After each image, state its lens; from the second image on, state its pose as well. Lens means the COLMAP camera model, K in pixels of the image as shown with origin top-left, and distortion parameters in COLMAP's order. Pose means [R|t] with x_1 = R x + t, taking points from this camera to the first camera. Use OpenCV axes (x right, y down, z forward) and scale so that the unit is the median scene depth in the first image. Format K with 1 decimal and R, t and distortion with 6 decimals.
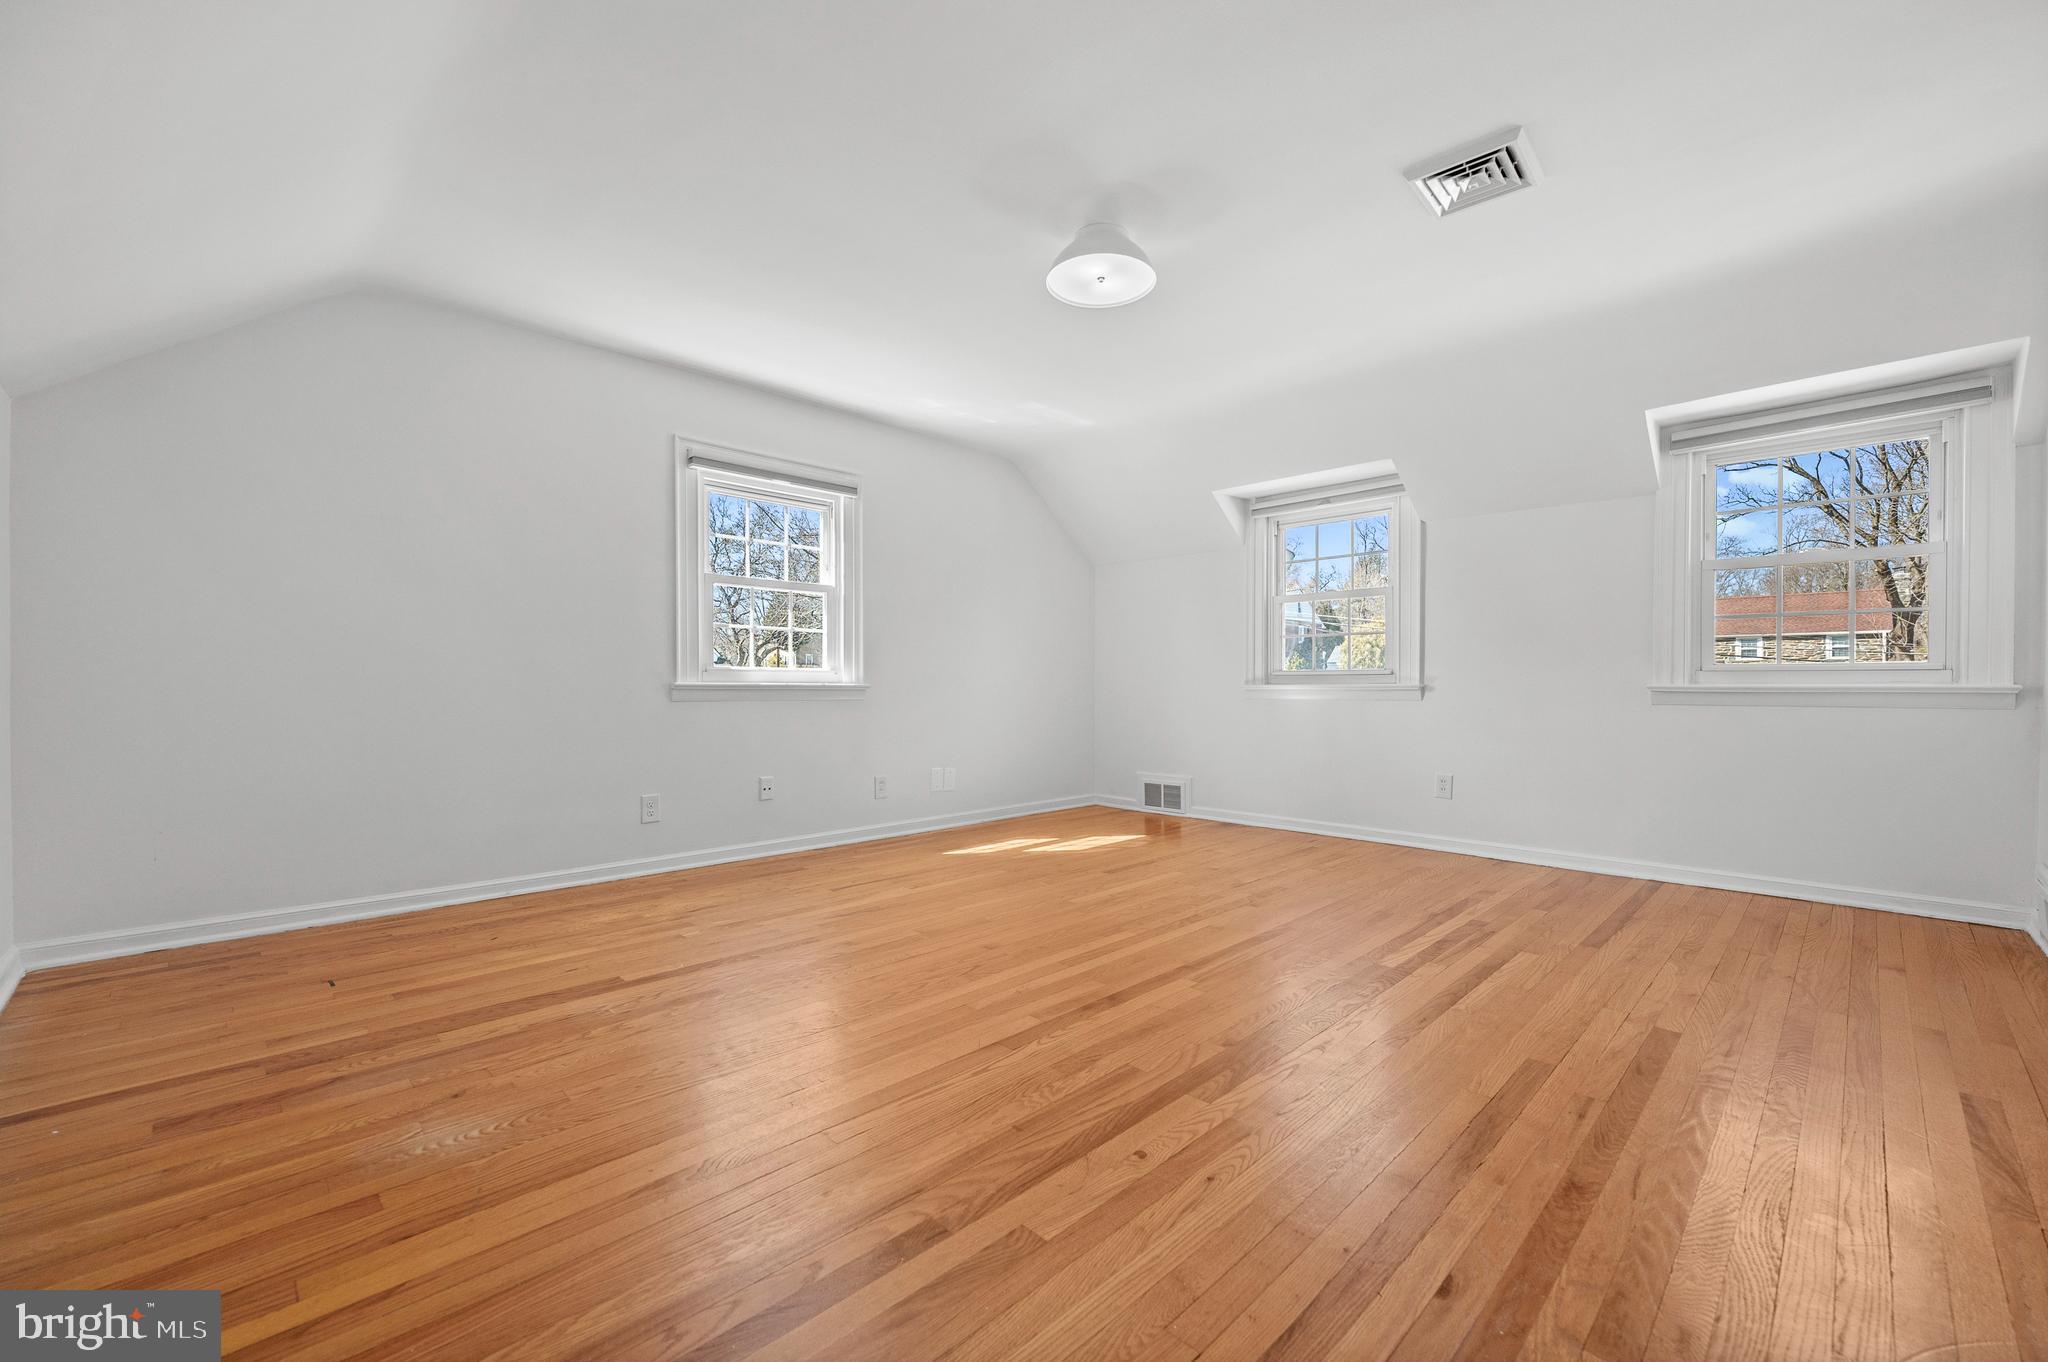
lens RADIAL K [[825.8, 0, 1022.3], [0, 825.8, 685.6], [0, 0, 1]] dist [0.000488, -0.001012]
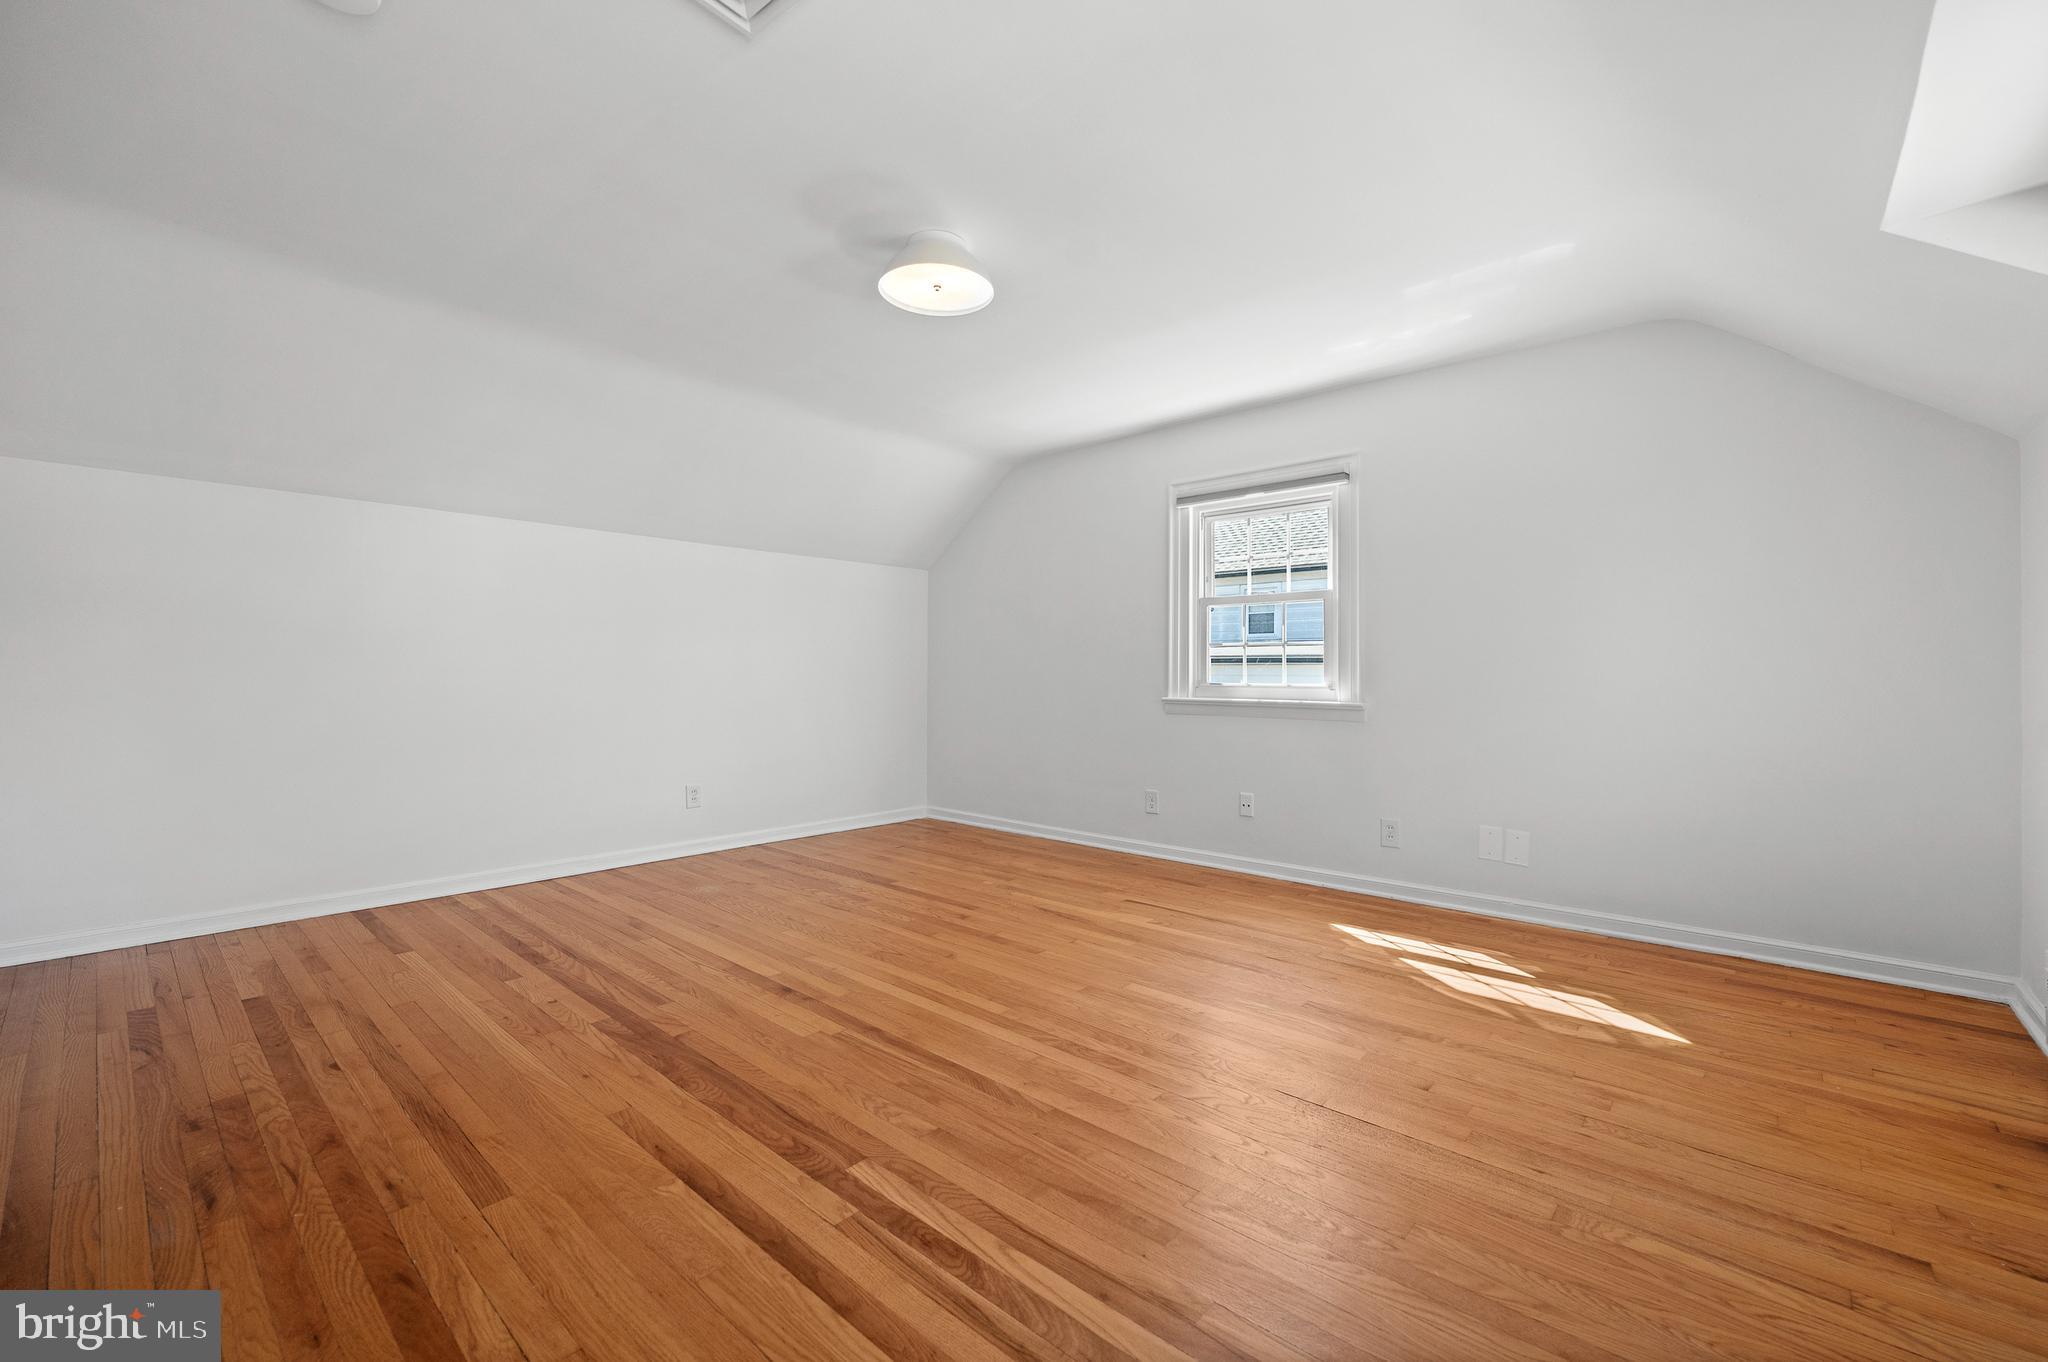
lens RADIAL K [[825.8, 0, 1023.7], [0, 825.8, 678.1], [0, 0, 1]] dist [0.000488, -0.001012]
pose [[0.069693, -0.000133, -0.997568, 0.998940], [-0.007953, 0.999968, -0.000689, -0.039978], [0.997537, 0.007982, 0.069690, 0.988025]]
